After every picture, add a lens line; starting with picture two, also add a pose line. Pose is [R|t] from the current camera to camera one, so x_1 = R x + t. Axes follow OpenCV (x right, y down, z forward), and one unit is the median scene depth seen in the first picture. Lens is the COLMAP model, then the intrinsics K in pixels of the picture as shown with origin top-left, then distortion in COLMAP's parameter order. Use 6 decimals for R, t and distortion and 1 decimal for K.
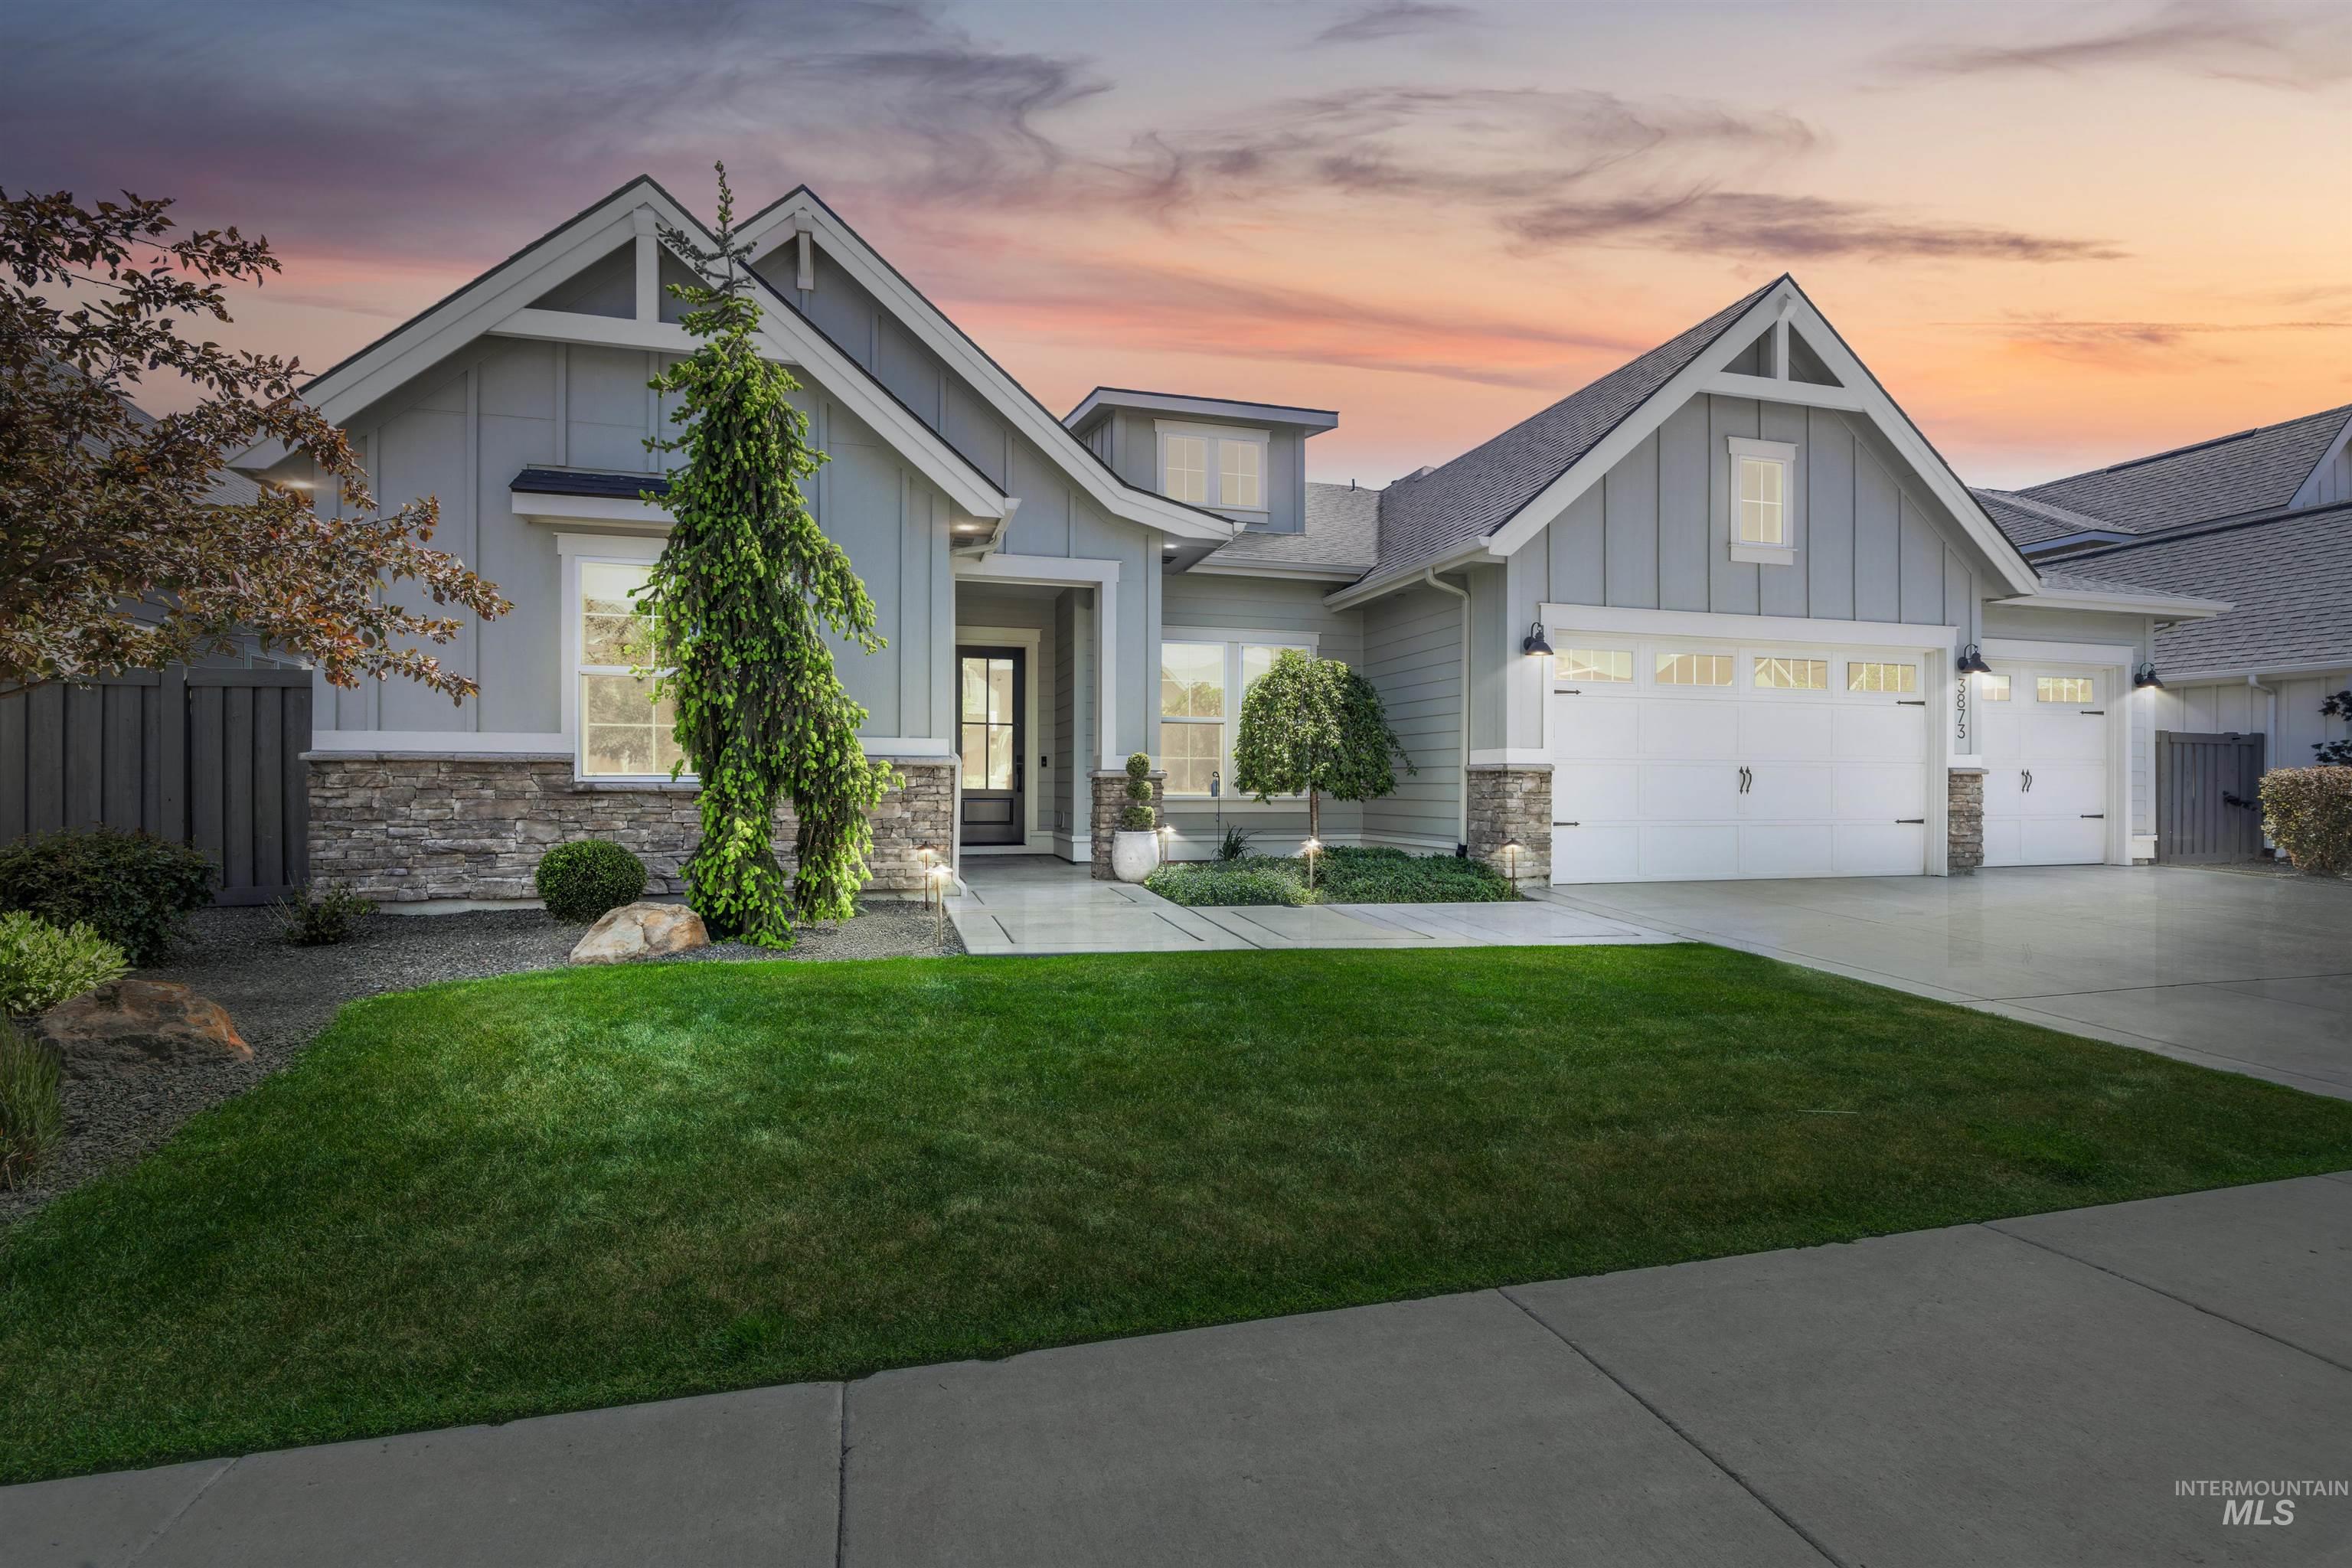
lens RADIAL K [[1055.0, 0, 1176.0], [0, 1055.0, 784.0], [0, 0, 1]] dist [-0.004535, -0.000139]
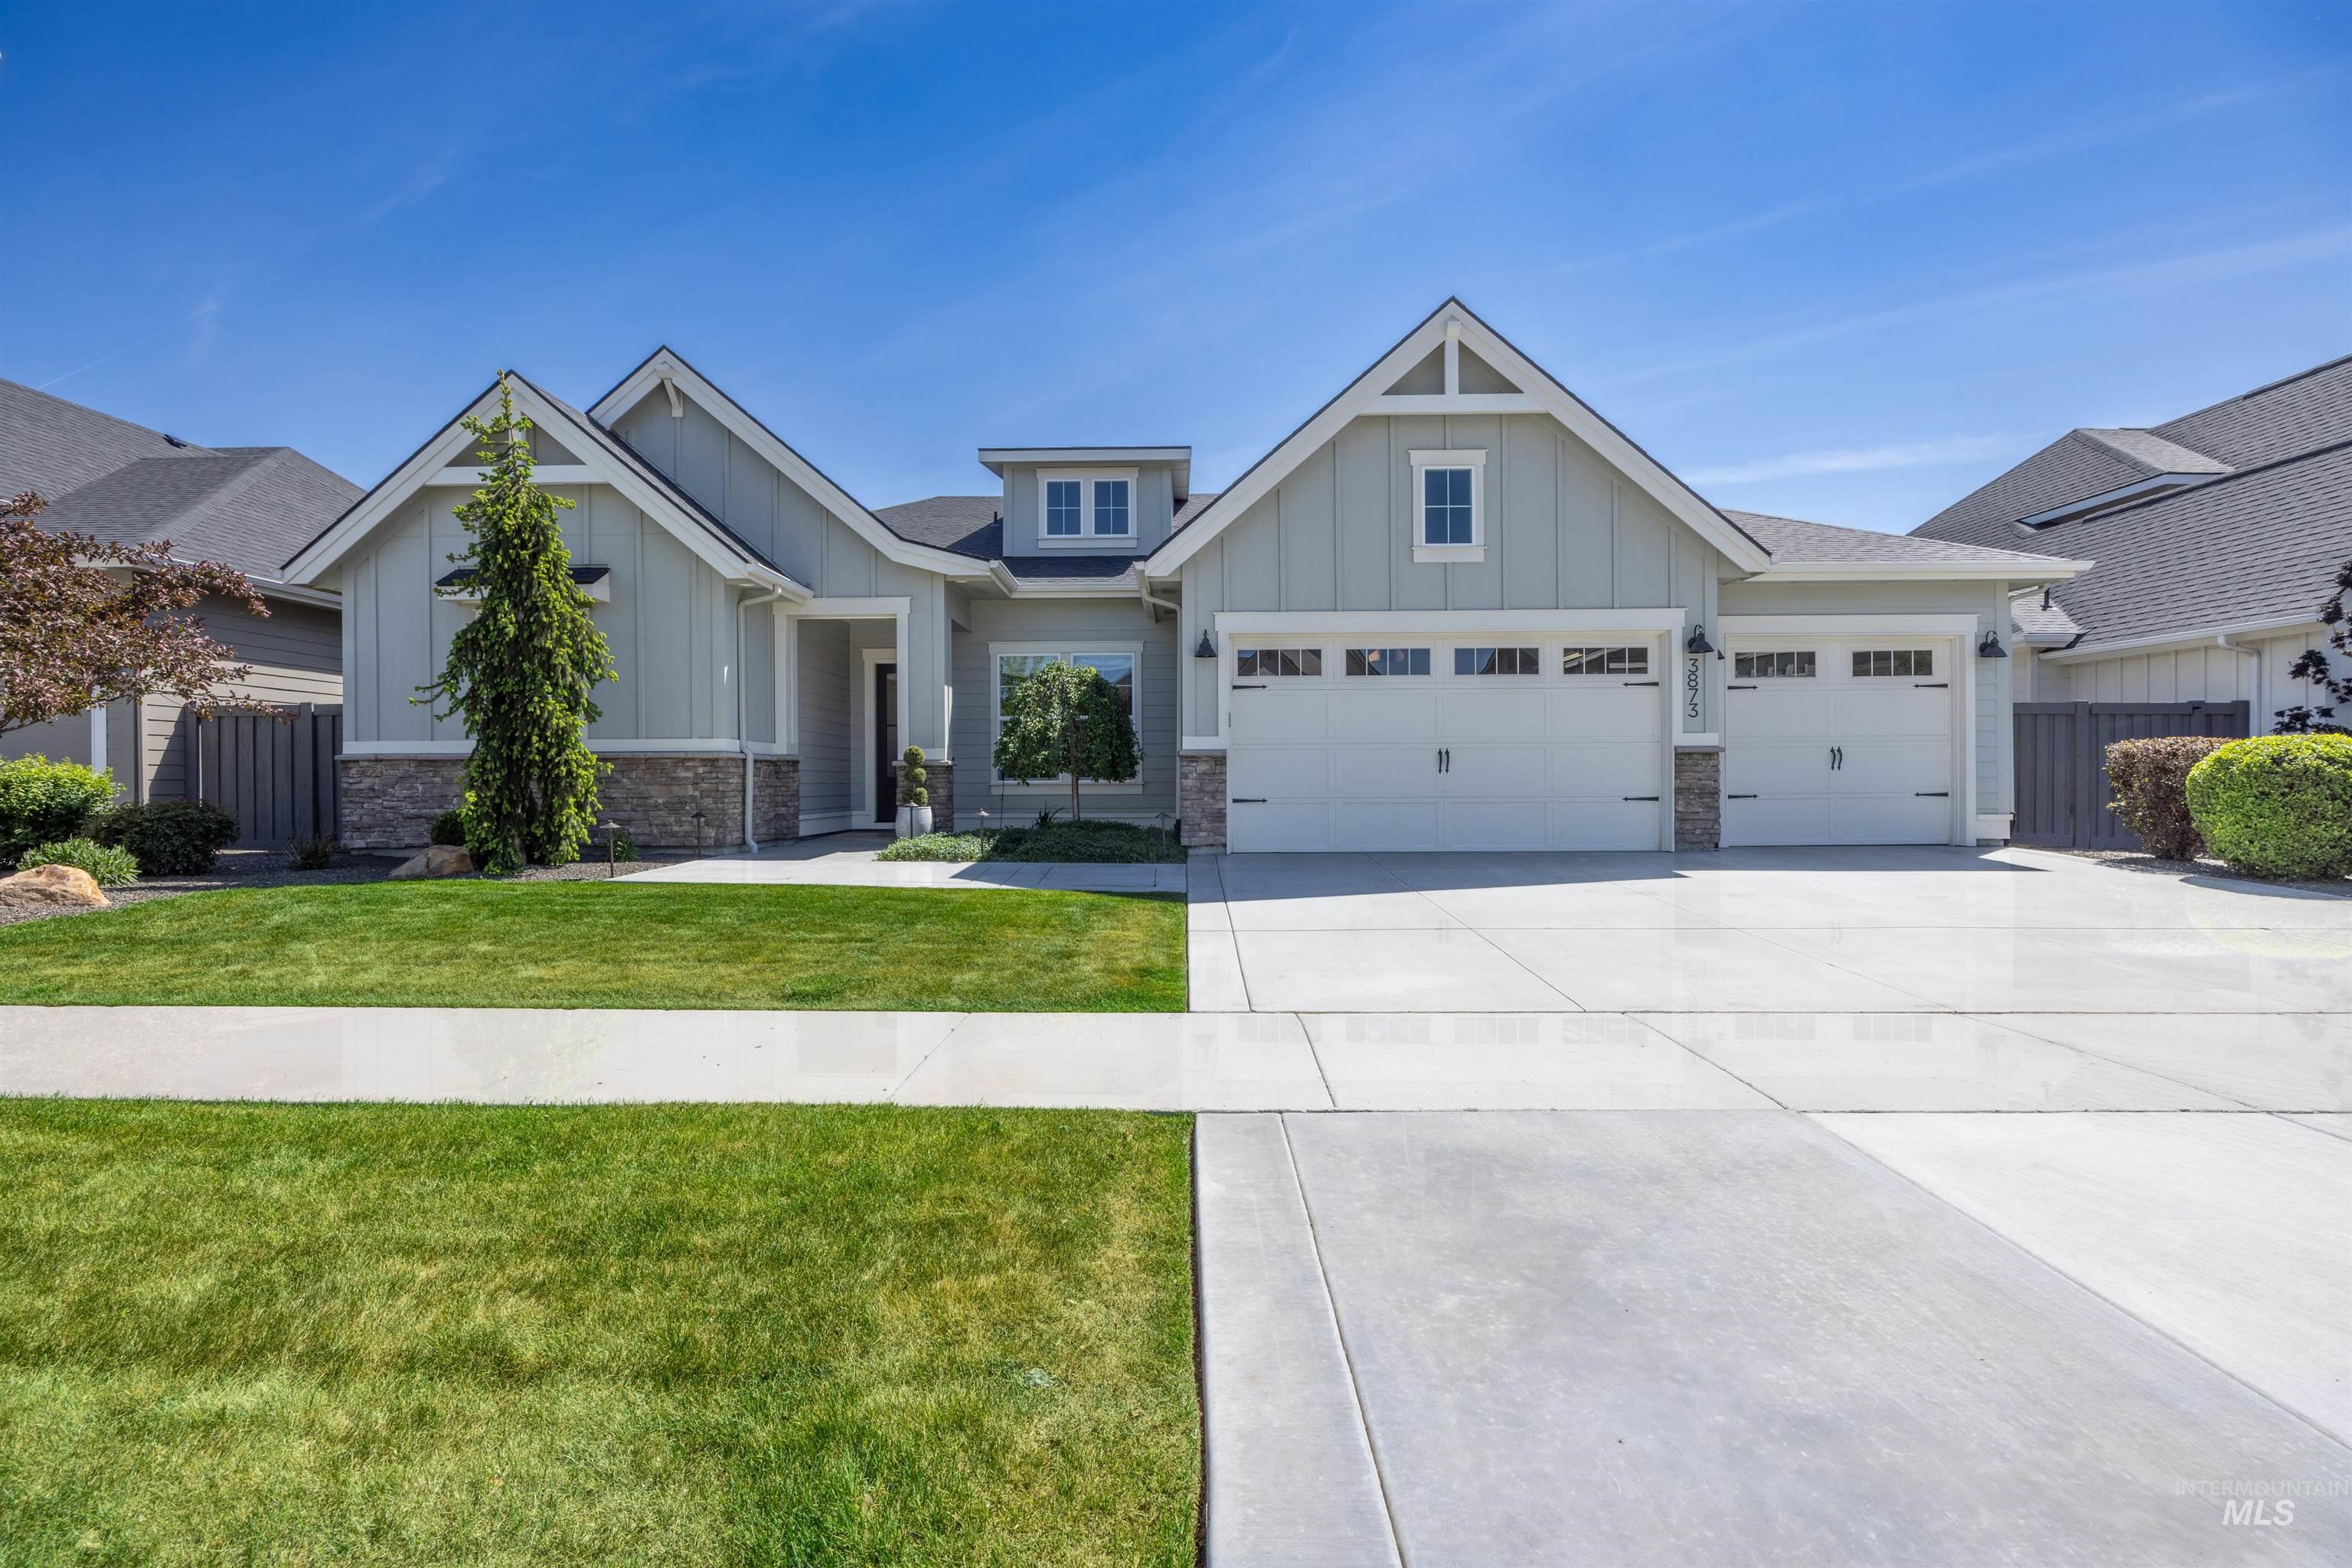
lens RADIAL K [[1029.6, 0, 1176.0], [0, 1029.6, 784.0], [0, 0, 1]] dist [-0.005069, -0.000646]
pose [[0.958661, -0.008022, -0.284436, 0.627056], [0.009336, 0.999951, 0.003264, 0.015334], [0.284396, -0.005784, 0.958689, -0.112070]]
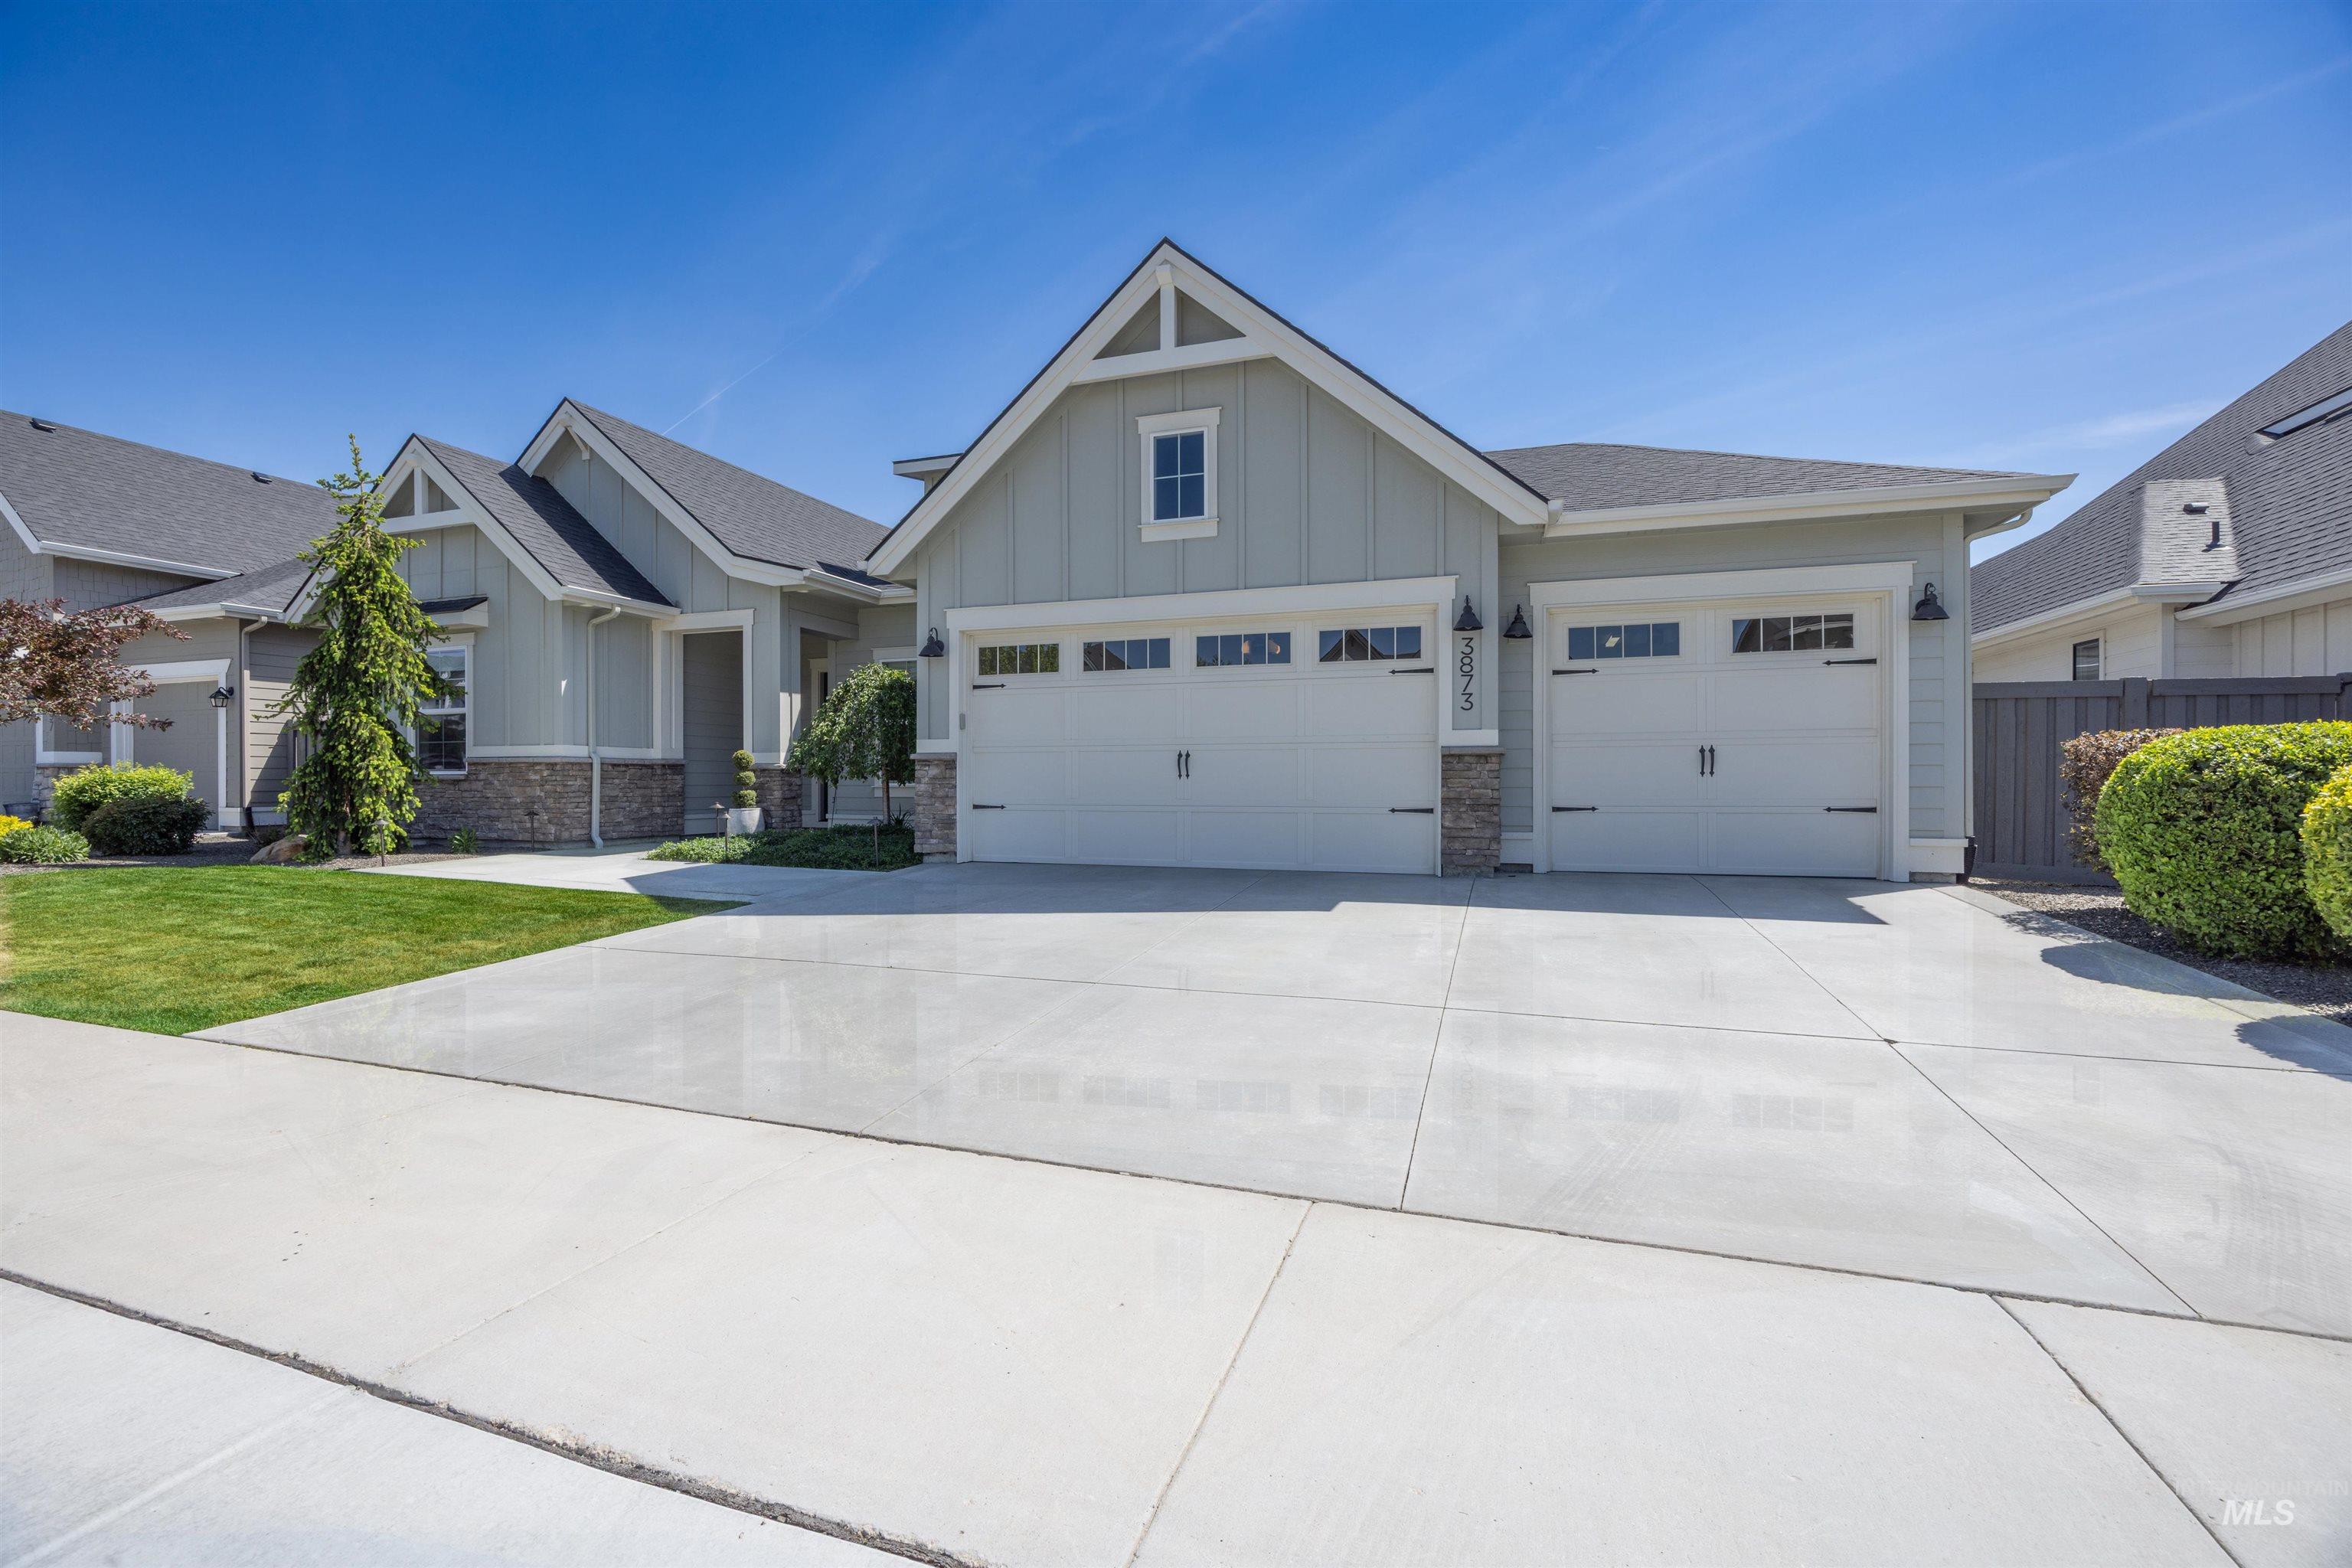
lens RADIAL K [[994.0, 0, 1176.0], [0, 994.0, 784.0], [0, 0, 1]] dist [-0.013423, 0.000038]
pose [[0.825885, -0.002628, -0.563832, 1.138258], [0.004855, 0.999985, 0.002449, 0.012838], [0.563818, -0.004760, 0.825886, 0.264033]]
